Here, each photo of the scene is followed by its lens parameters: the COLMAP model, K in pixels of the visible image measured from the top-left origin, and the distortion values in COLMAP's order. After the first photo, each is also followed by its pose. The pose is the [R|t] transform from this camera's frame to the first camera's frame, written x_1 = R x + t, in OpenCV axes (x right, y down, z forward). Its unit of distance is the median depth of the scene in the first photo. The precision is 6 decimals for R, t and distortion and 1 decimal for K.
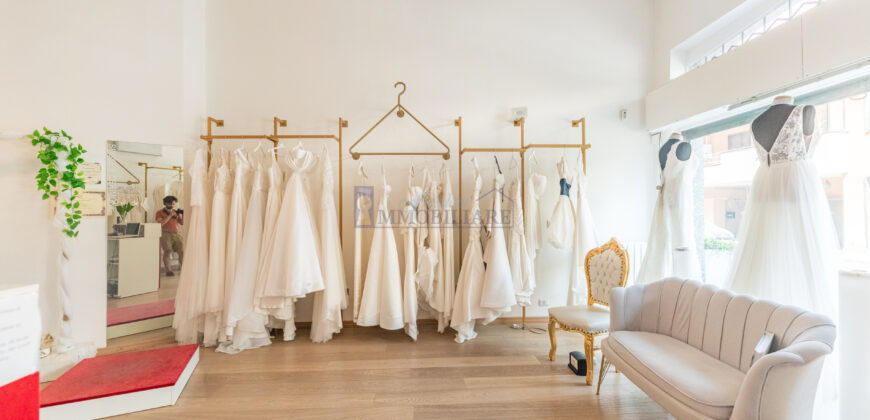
lens RADIAL K [[345.2, 0, 434.1], [0, 345.2, 208.8], [0, 0, 1]] dist [-0.001985, -0.000239]
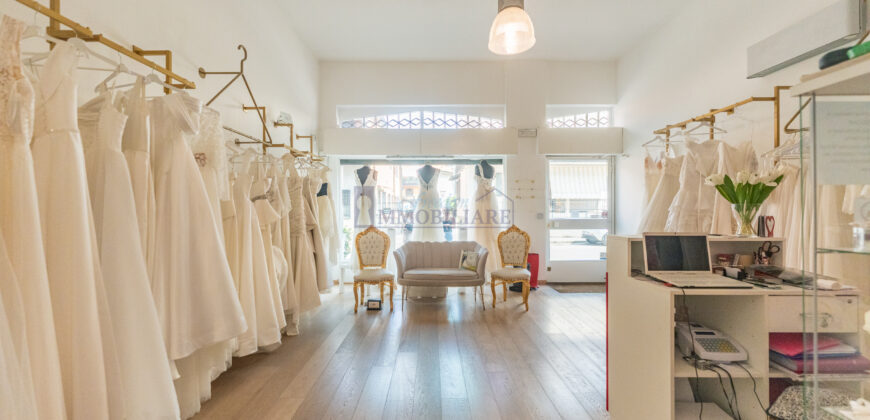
lens RADIAL K [[345.2, 0, 434.7], [0, 345.2, 209.9], [0, 0, 1]] dist [-0.001985, -0.000239]
pose [[0.038540, 0.007376, 0.999230, -0.968294], [-0.006951, 0.999951, -0.007114, 0.021599], [-0.999233, -0.006671, 0.038589, 0.565512]]
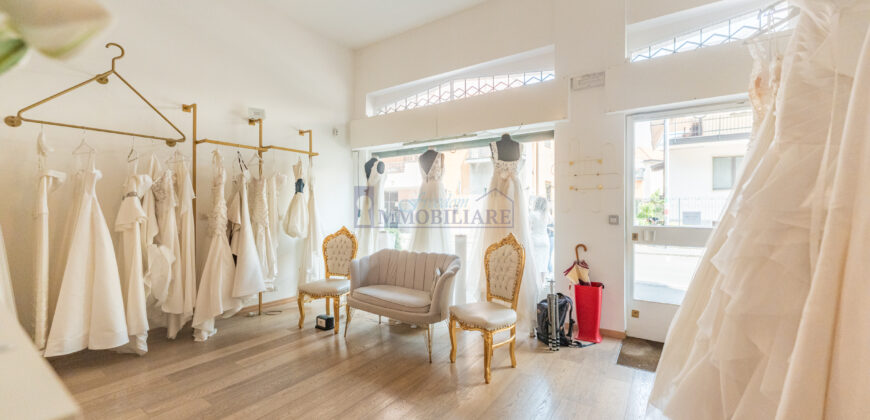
lens RADIAL K [[345.2, 0, 433.7], [0, 345.2, 208.4], [0, 0, 1]] dist [-0.001985, -0.000239]
pose [[0.599866, 0.010860, 0.800027, -0.320833], [-0.013118, 0.999907, -0.003736, 0.013971], [-0.799993, -0.008254, 0.599953, -0.091629]]
